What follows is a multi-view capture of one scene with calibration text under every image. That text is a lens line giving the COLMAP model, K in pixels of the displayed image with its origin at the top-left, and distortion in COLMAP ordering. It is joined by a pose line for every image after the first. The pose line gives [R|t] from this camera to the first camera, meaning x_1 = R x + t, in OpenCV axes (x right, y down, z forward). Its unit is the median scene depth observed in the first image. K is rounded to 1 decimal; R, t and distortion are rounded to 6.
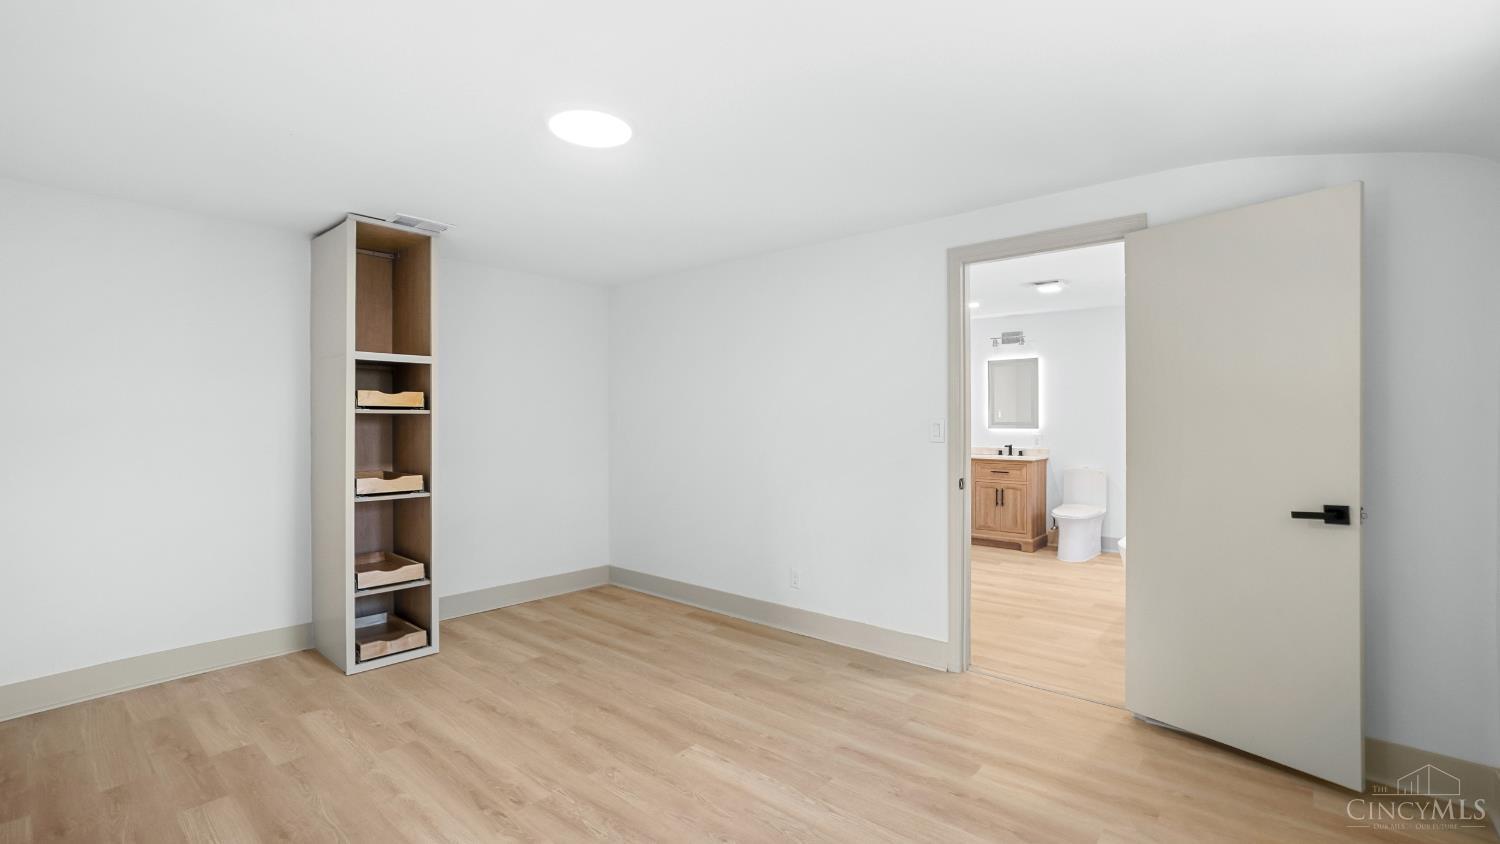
lens RADIAL K [[661.4, 0, 743.4], [0, 661.4, 415.4], [0, 0, 1]] dist [-0.053509, 0.018322]
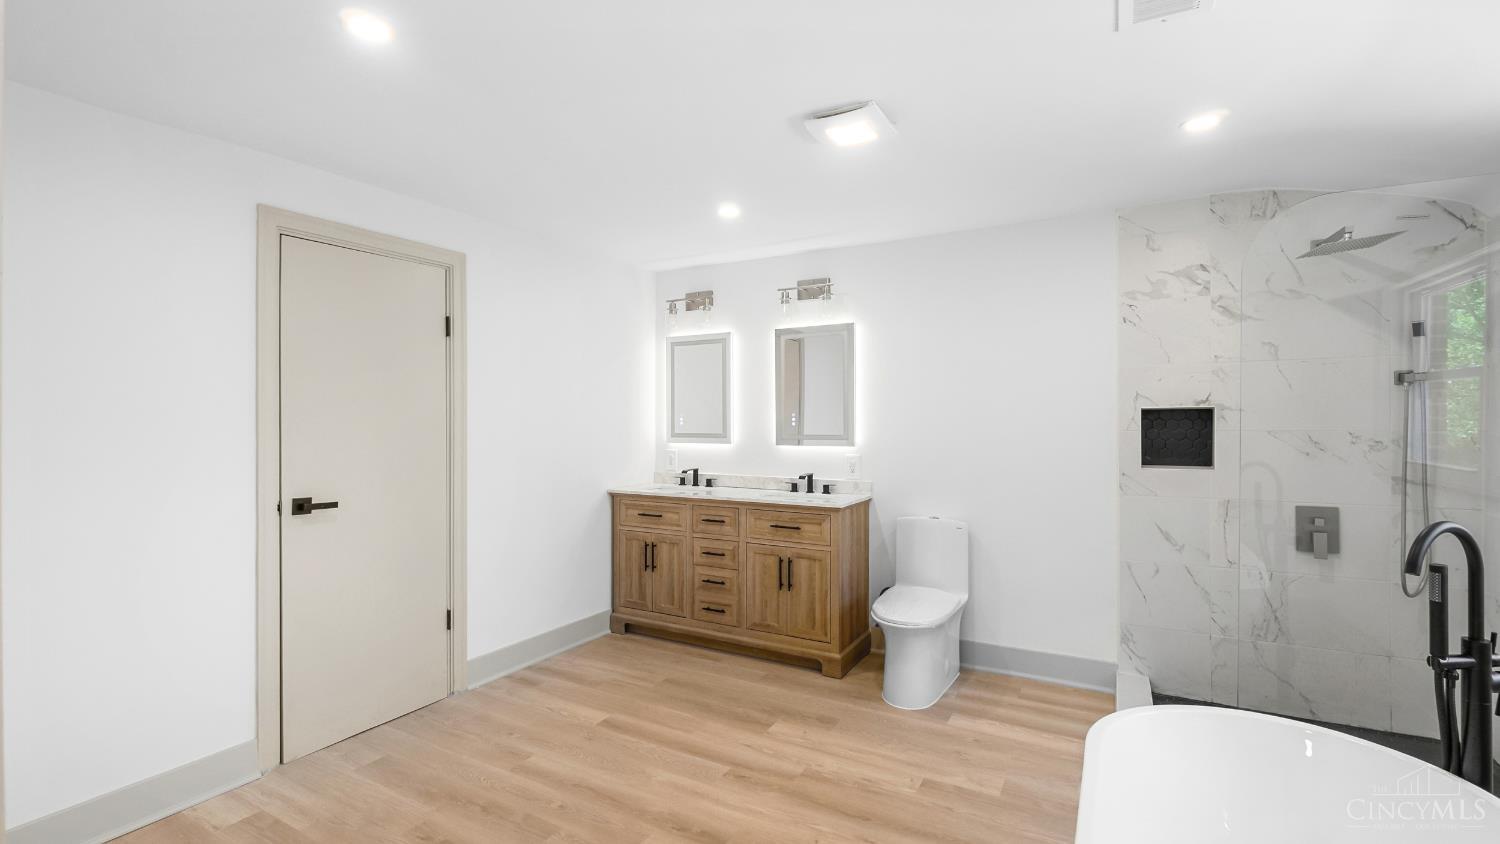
lens RADIAL K [[658.6, 0, 750.0], [0, 658.6, 422.0], [0, 0, 1]] dist [0.026980, -0.019311]
pose [[0.977504, -0.000825, 0.210916, 0.243876], [-0.000770, 0.999972, 0.007477, -0.005772], [-0.210916, -0.007471, 0.977476, 0.464564]]
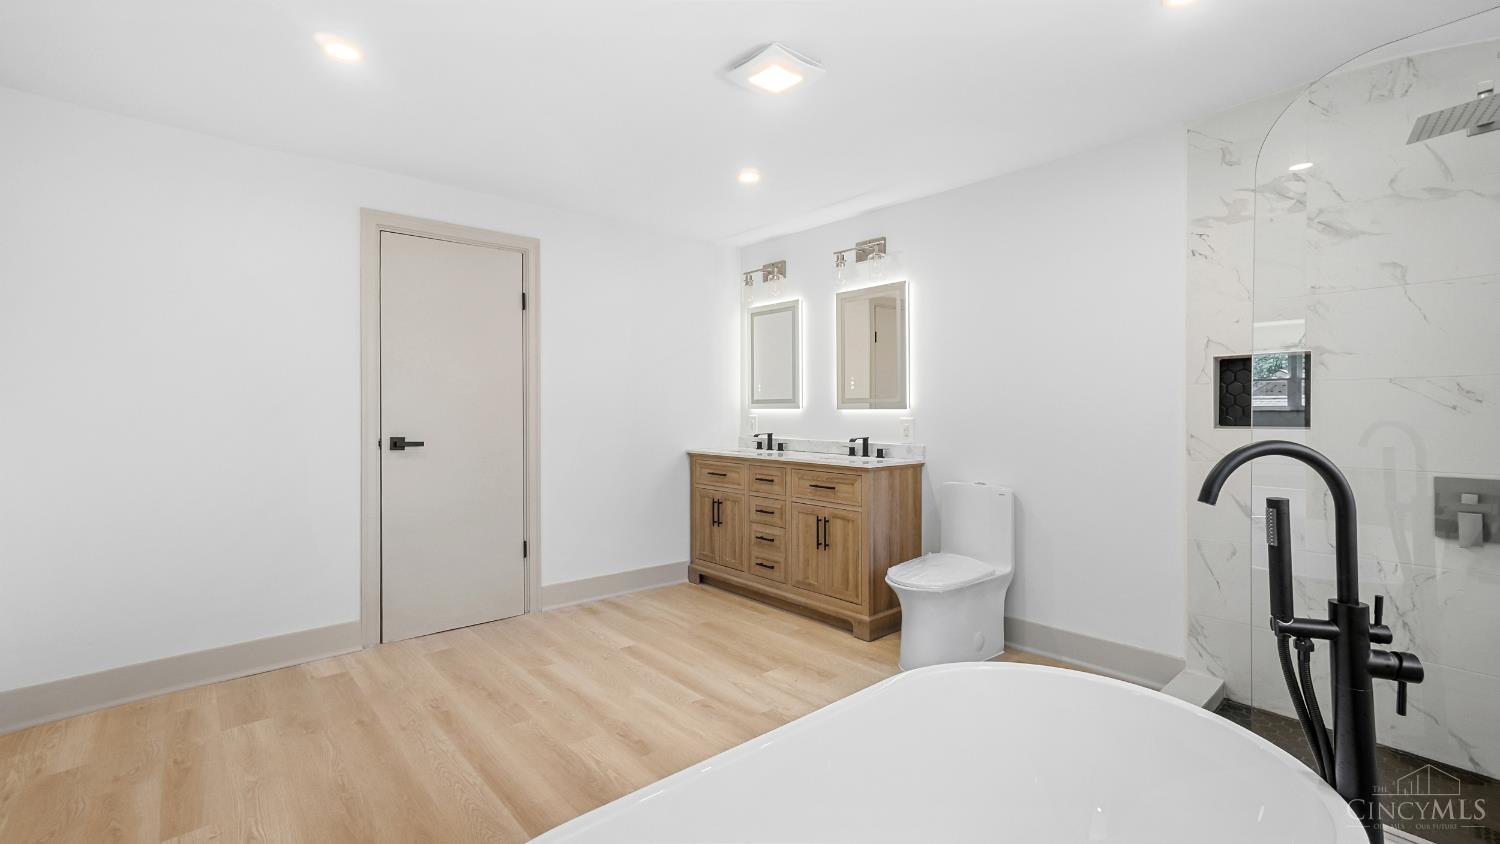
lens RADIAL K [[648.7, 0, 748.5], [0, 648.7, 413.0], [0, 0, 1]] dist [-0.001068, 0.026887]
pose [[0.992998, 0.004151, -0.118059, 0.390043], [-0.002944, 0.999942, 0.010395, 0.018450], [0.118095, -0.009974, 0.992952, 0.448694]]
